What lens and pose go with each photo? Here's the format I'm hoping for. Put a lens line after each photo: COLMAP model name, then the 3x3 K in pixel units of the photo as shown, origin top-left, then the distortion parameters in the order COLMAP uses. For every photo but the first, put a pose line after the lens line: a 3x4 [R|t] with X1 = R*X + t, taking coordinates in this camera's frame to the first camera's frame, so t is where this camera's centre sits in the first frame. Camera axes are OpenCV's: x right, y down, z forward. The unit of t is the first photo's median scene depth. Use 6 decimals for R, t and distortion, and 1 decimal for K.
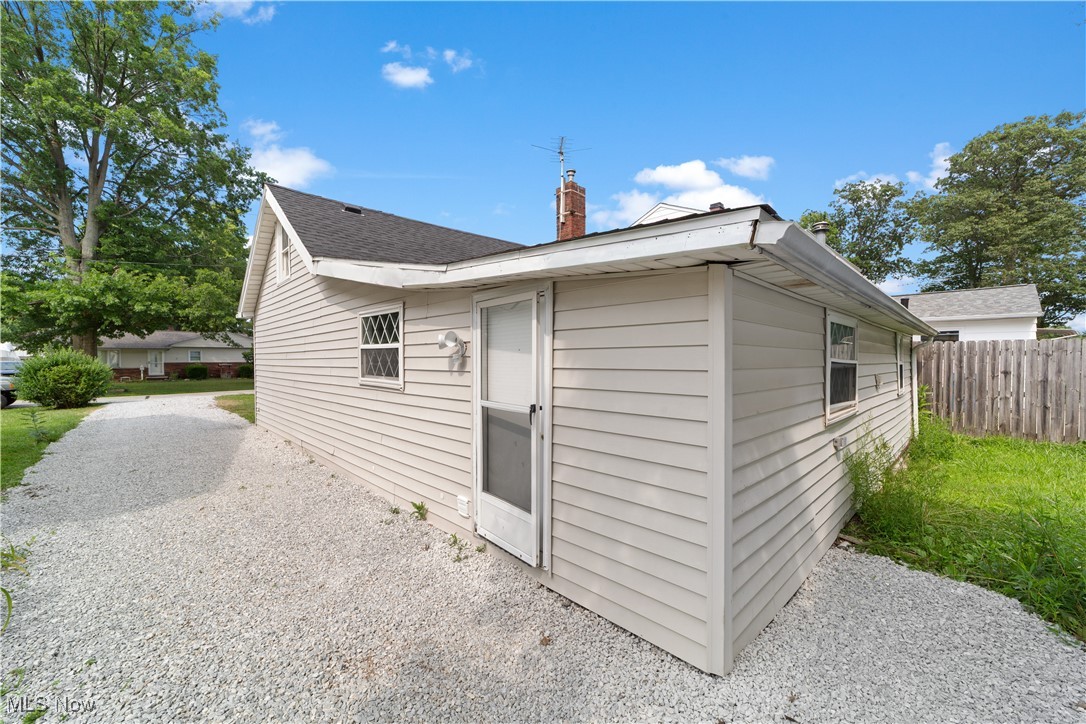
lens RADIAL K [[422.6, 0, 545.2], [0, 422.6, 362.4], [0, 0, 1]] dist [0.002225, 0.001078]
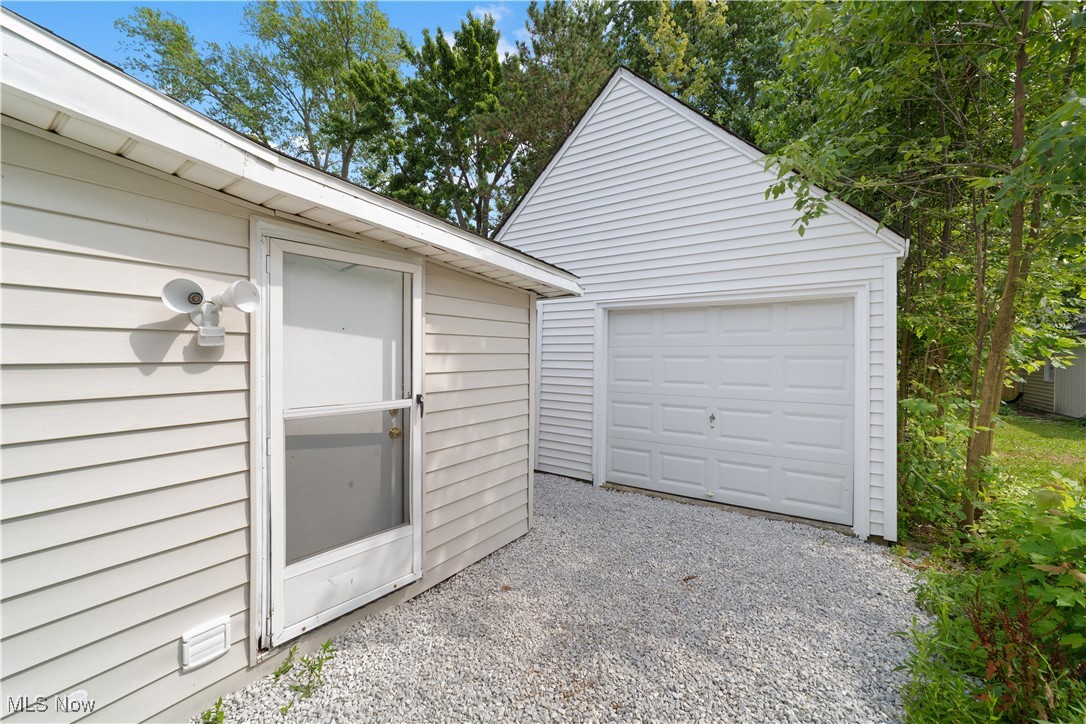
lens RADIAL K [[422.6, 0, 541.3], [0, 422.6, 356.0], [0, 0, 1]] dist [0.002225, 0.001078]
pose [[-0.172562, -0.008753, 0.984960, -0.360423], [-0.000129, 0.999961, 0.008864, 0.004504], [-0.984999, 0.001403, -0.172557, 0.347078]]
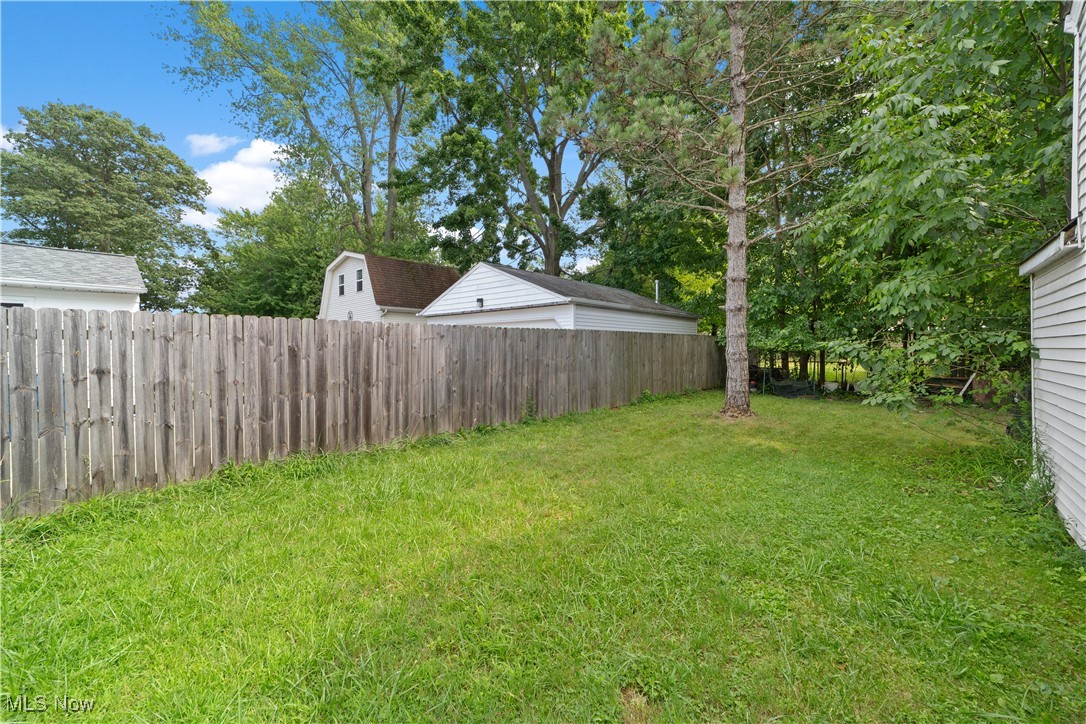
lens RADIAL K [[422.6, 0, 548.4], [0, 422.6, 357.8], [0, 0, 1]] dist [0.002225, 0.001078]
pose [[-0.064764, -0.021521, 0.997669, 0.528771], [0.017218, 0.999594, 0.022681, 0.004293], [-0.997752, 0.018647, -0.064367, 0.482374]]
